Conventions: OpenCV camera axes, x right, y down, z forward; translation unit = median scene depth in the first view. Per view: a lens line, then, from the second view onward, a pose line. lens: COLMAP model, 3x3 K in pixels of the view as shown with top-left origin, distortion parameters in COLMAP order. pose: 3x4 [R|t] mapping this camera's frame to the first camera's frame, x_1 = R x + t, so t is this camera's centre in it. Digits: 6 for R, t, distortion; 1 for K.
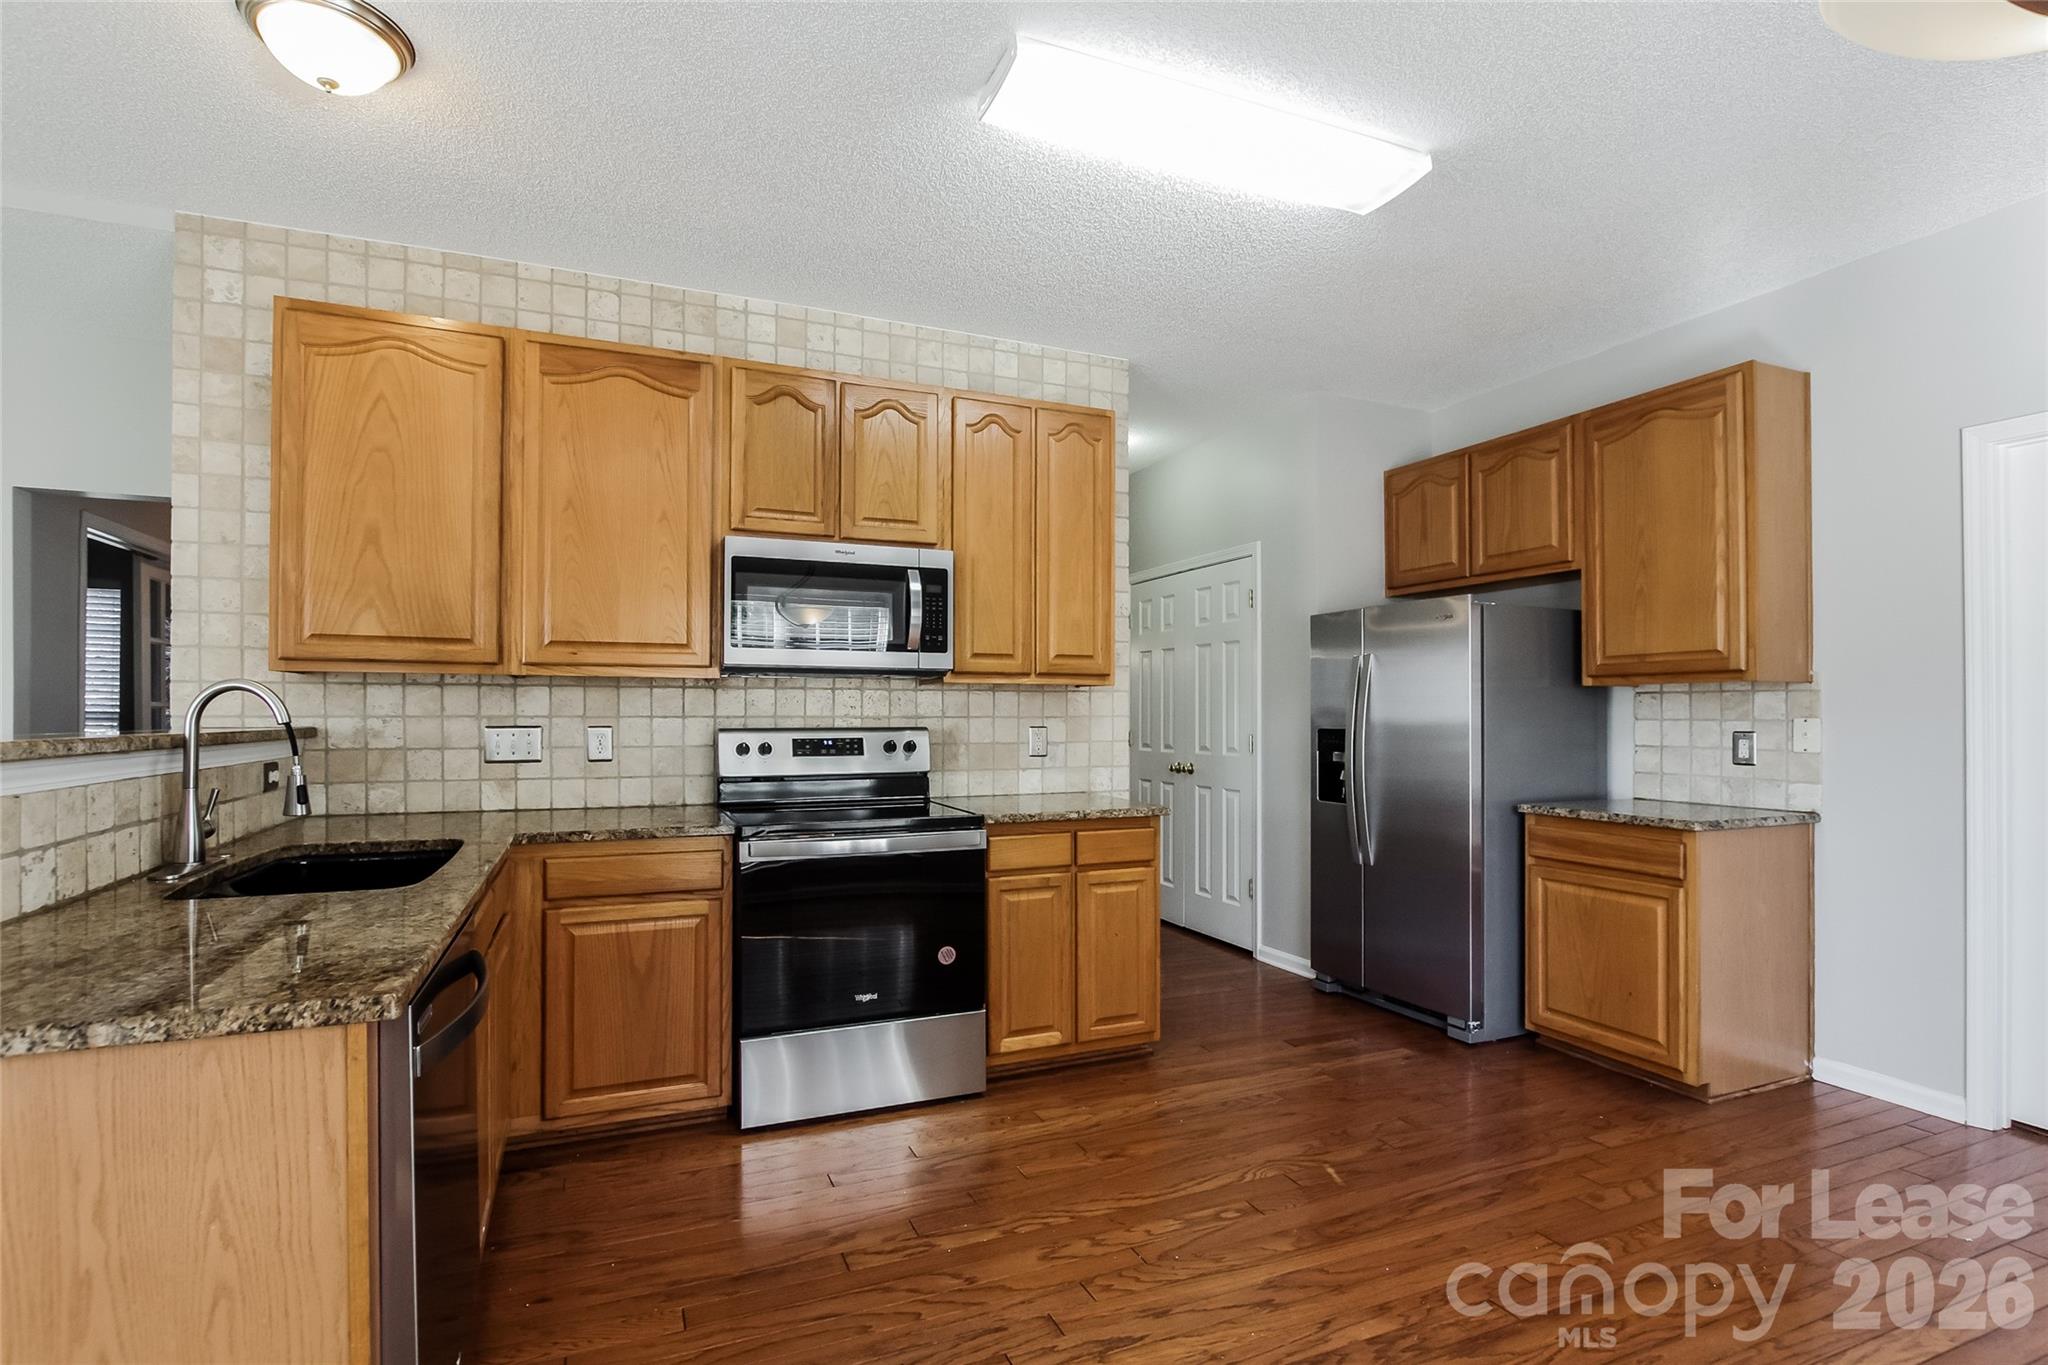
lens RADIAL K [[947.6, 0, 1007.4], [0, 947.6, 698.9], [0, 0, 1]] dist [-0.011563, 0.000939]
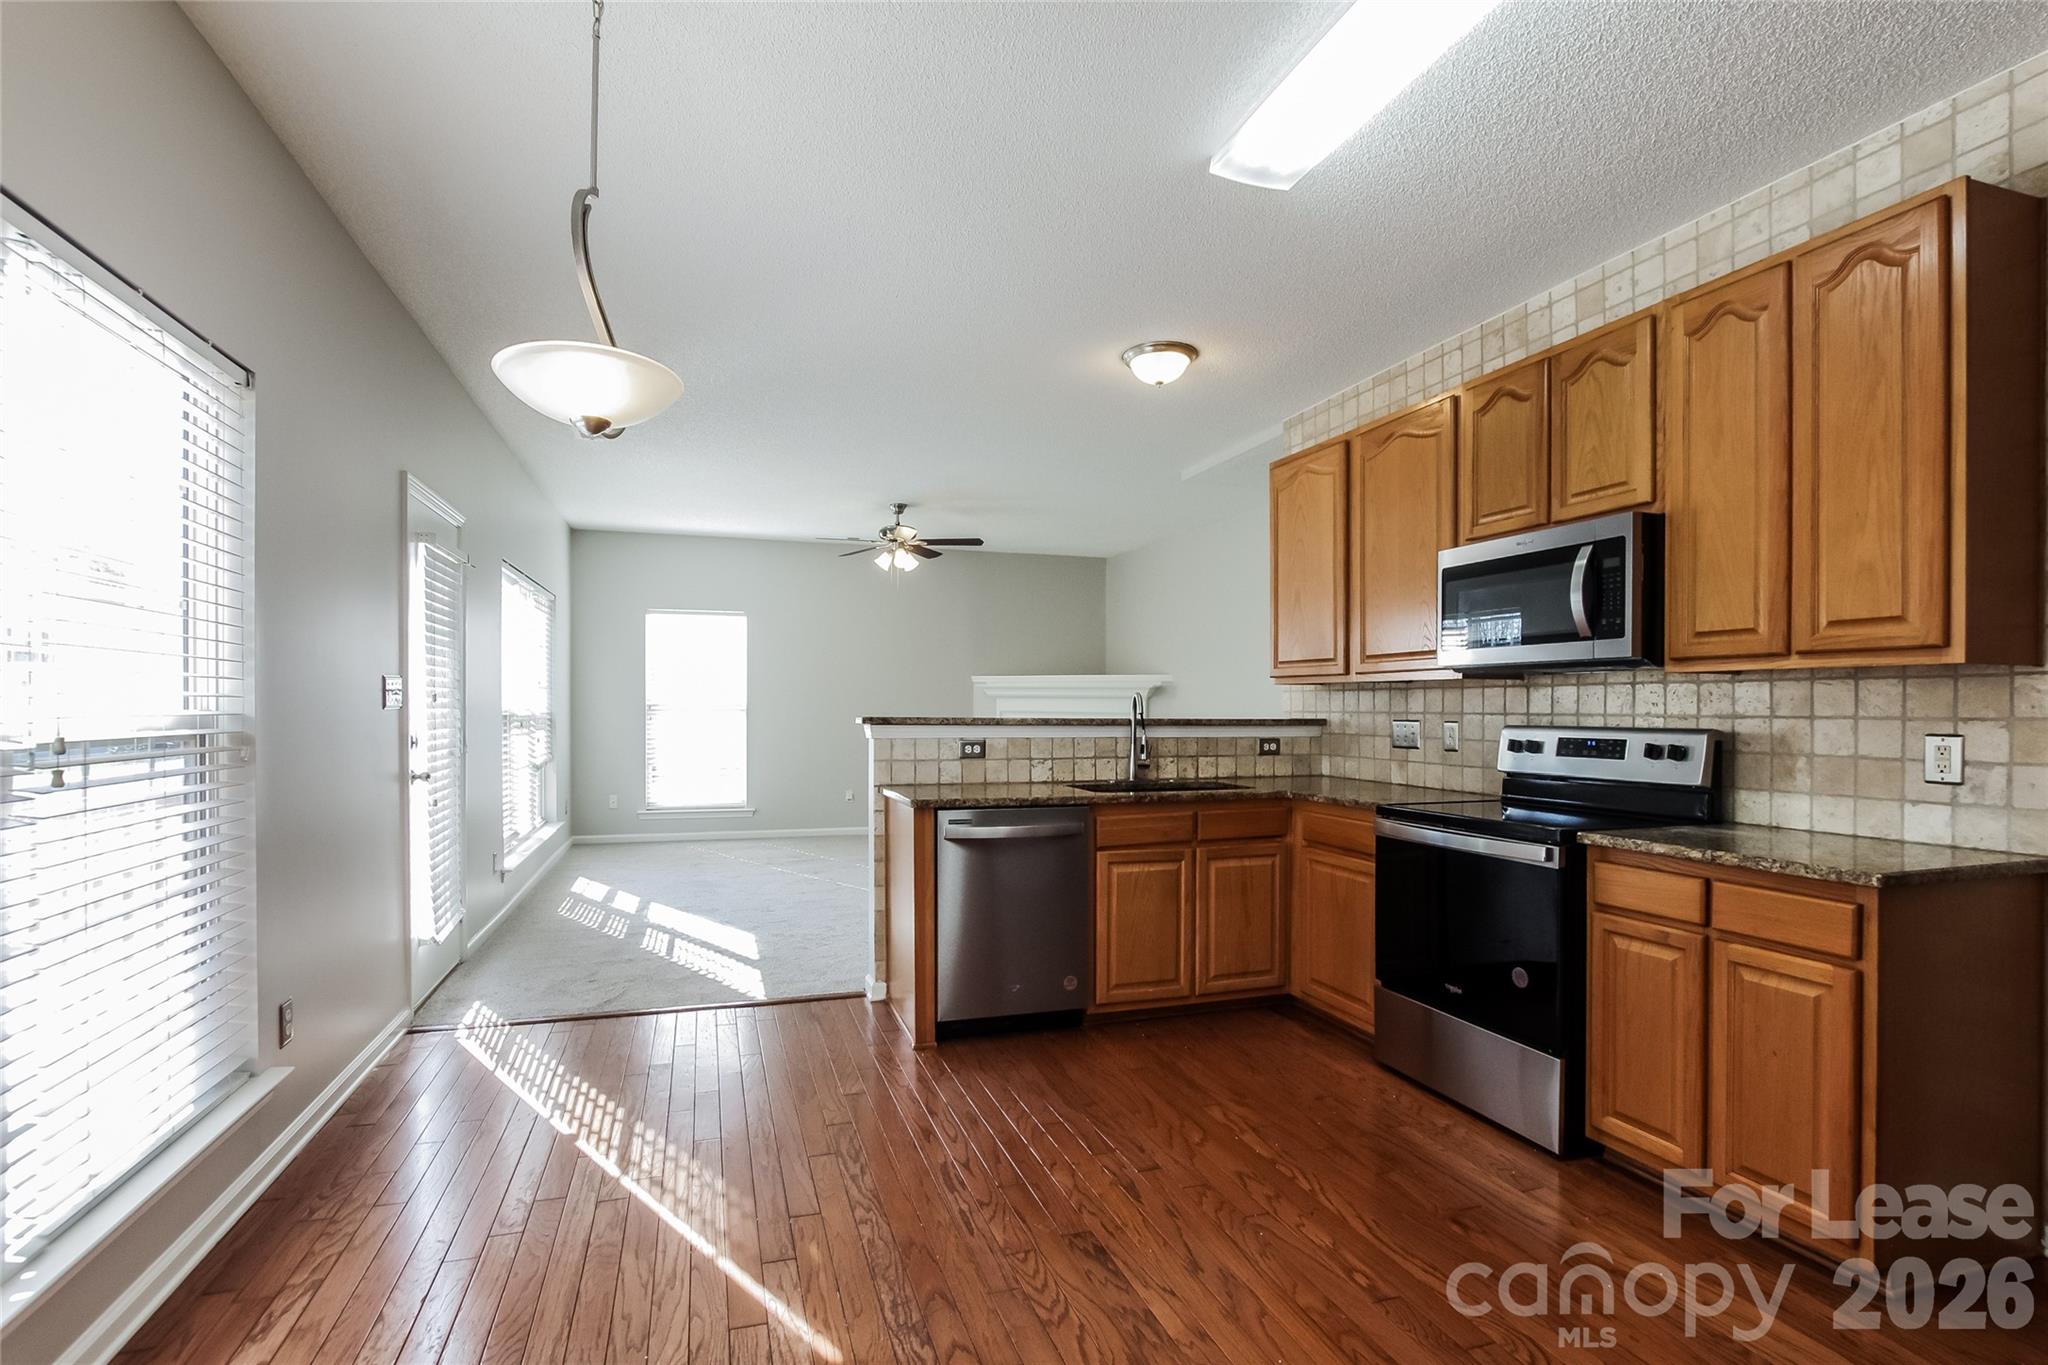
lens RADIAL K [[947.6, 0, 956.3], [0, 947.6, 709.5], [0, 0, 1]] dist [-0.011563, 0.000939]
pose [[-0.108244, 0.000988, -0.994124, 0.776930], [0.010409, 0.999946, -0.000139, 0.007400], [0.994070, -0.010363, -0.108249, 0.488959]]
